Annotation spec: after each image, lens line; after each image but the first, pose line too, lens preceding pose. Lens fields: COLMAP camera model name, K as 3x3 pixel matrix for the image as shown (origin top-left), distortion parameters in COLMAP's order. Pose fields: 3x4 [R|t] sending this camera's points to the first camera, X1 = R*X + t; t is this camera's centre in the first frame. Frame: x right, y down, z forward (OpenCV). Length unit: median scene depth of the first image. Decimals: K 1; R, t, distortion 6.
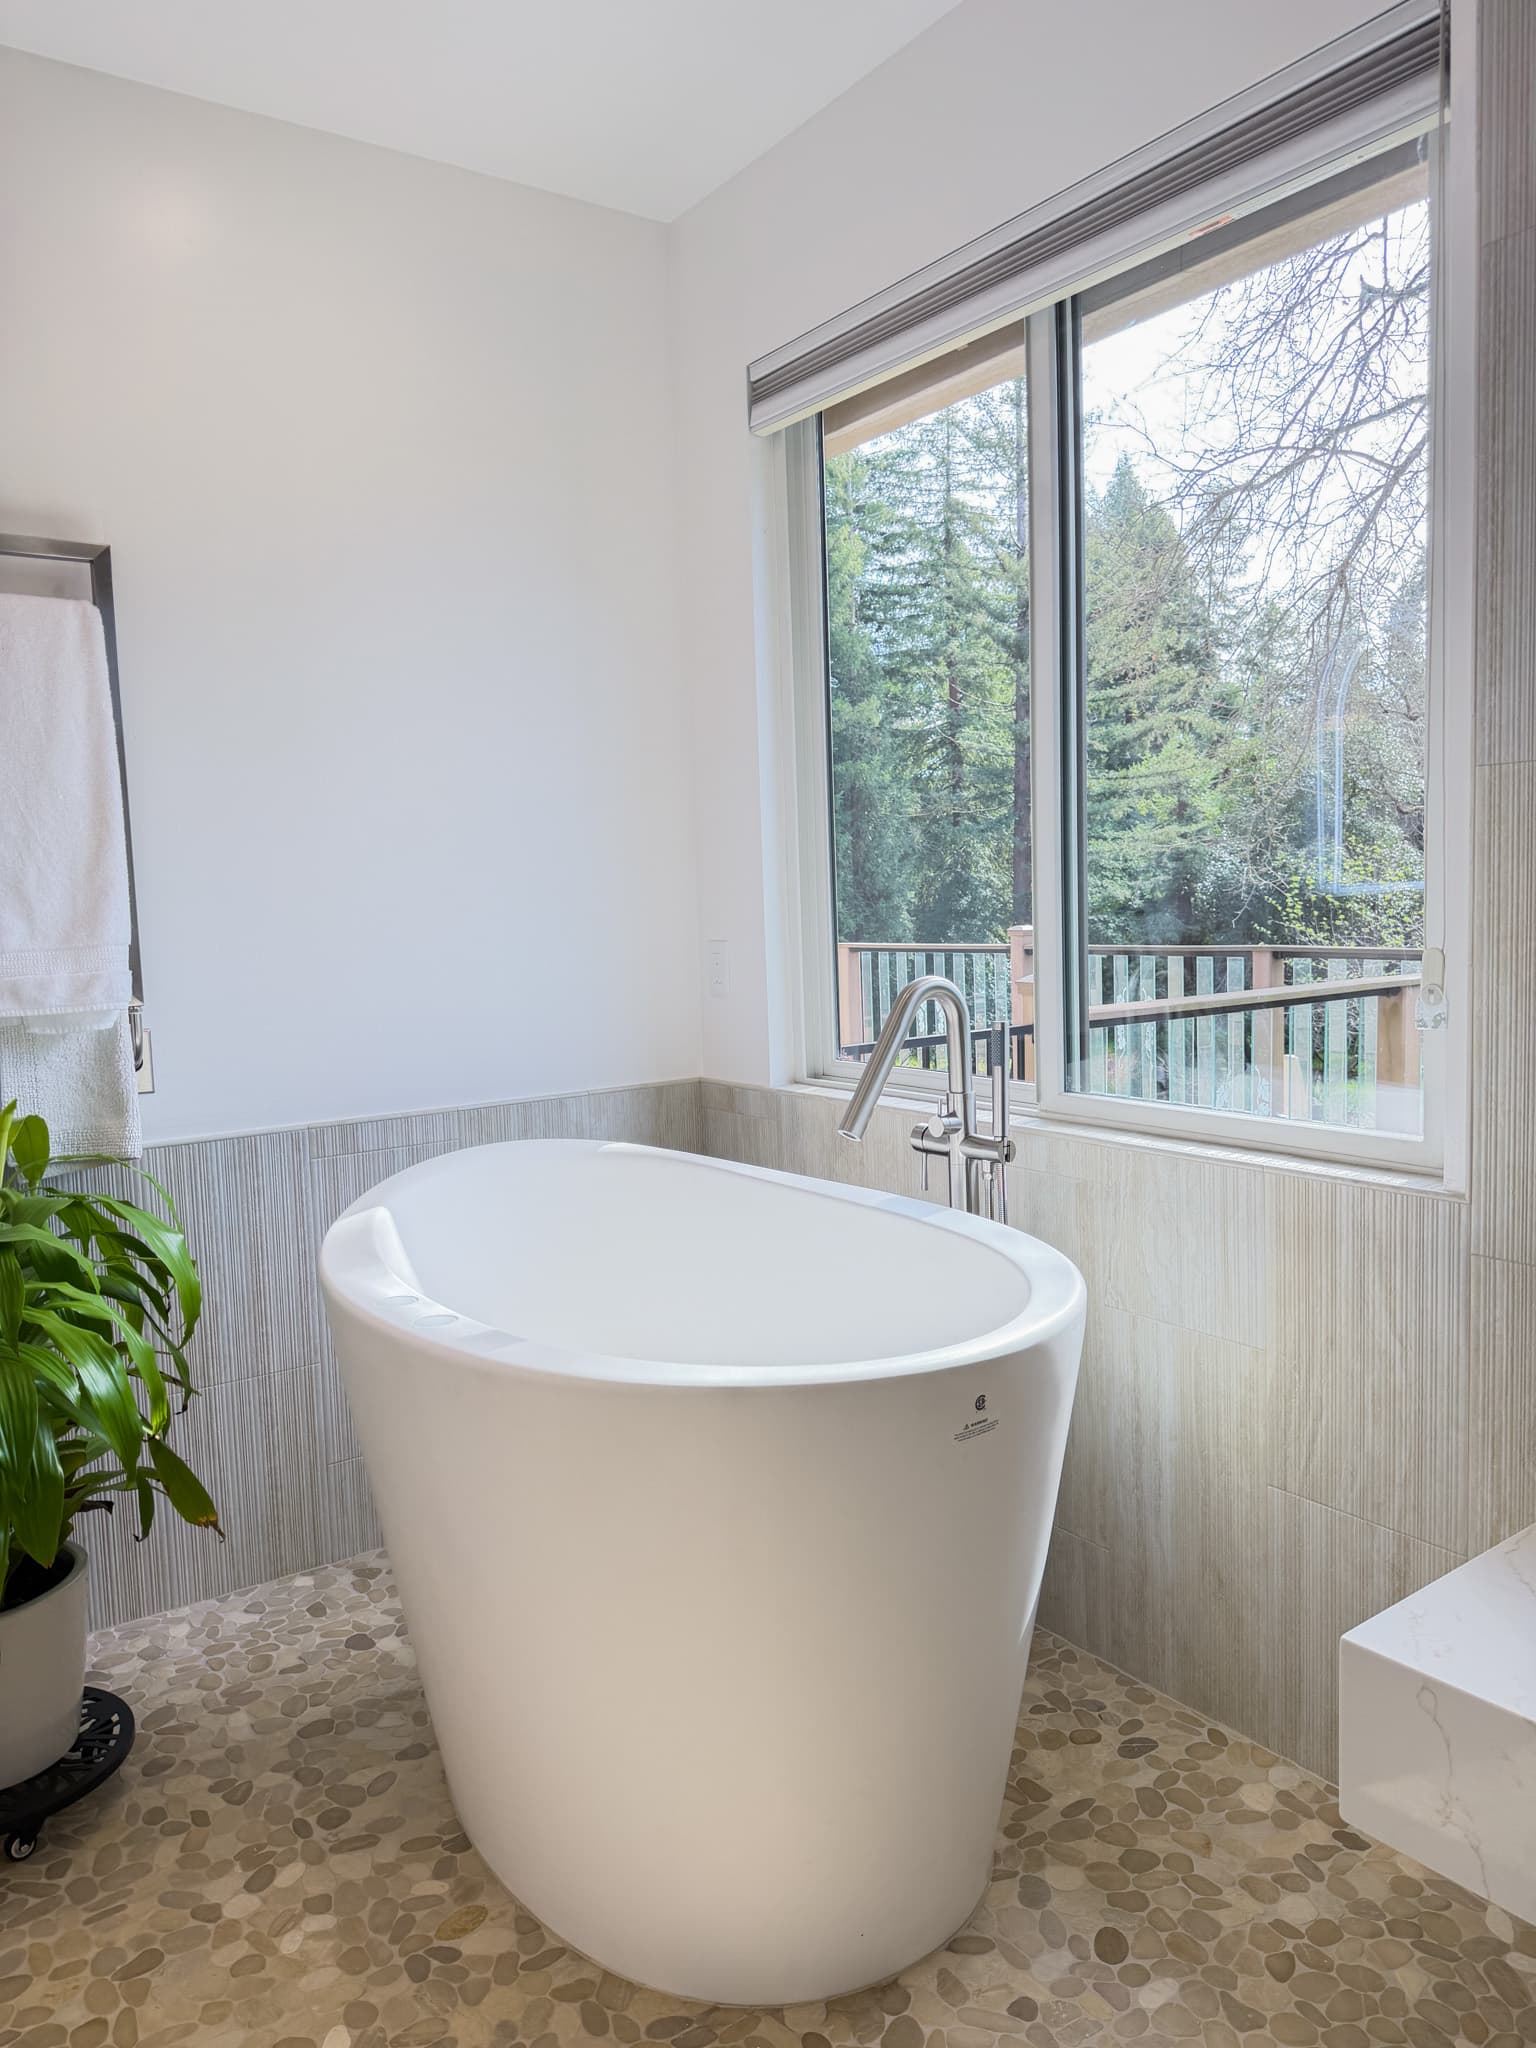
lens RADIAL K [[1444.6, 0, 767.5], [0, 1444.6, 1017.3], [0, 0, 1]] dist [-0.000784, -0.005936]
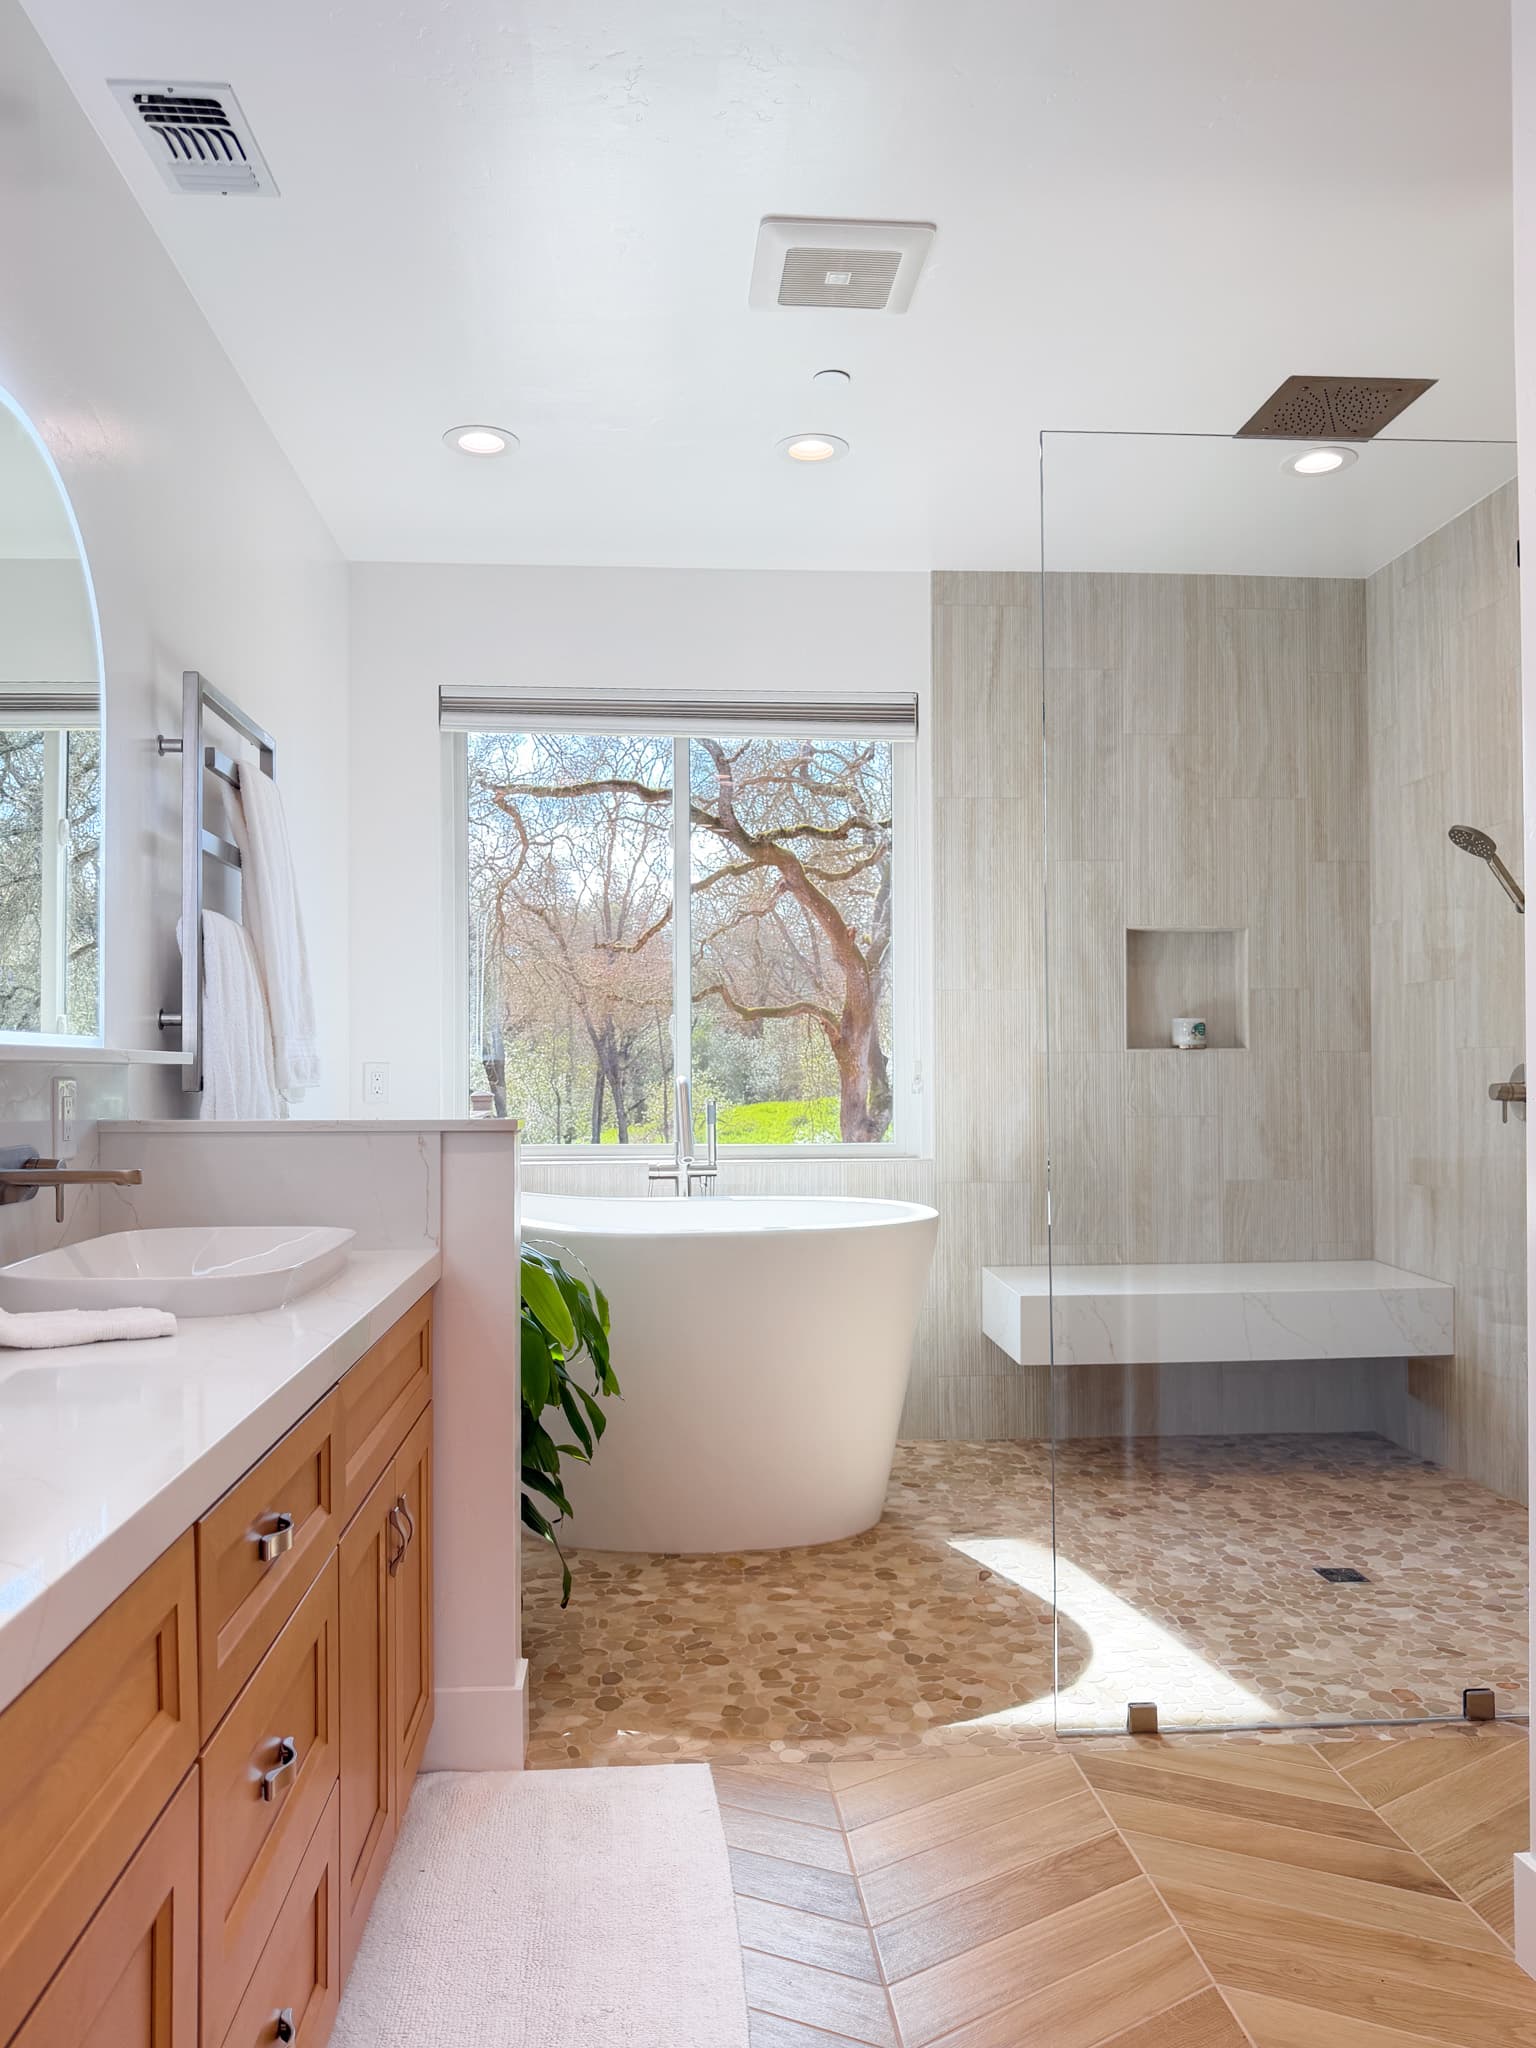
lens RADIAL K [[1496.8, 0, 726.0], [0, 1496.8, 1036.1], [0, 0, 1]] dist [0.000803, -0.088046]
pose [[0.528848, 0.051754, 0.847137, -1.765467], [0.058270, 0.993570, -0.097076, 0.130730], [-0.846714, 0.100701, 0.522431, -0.059827]]
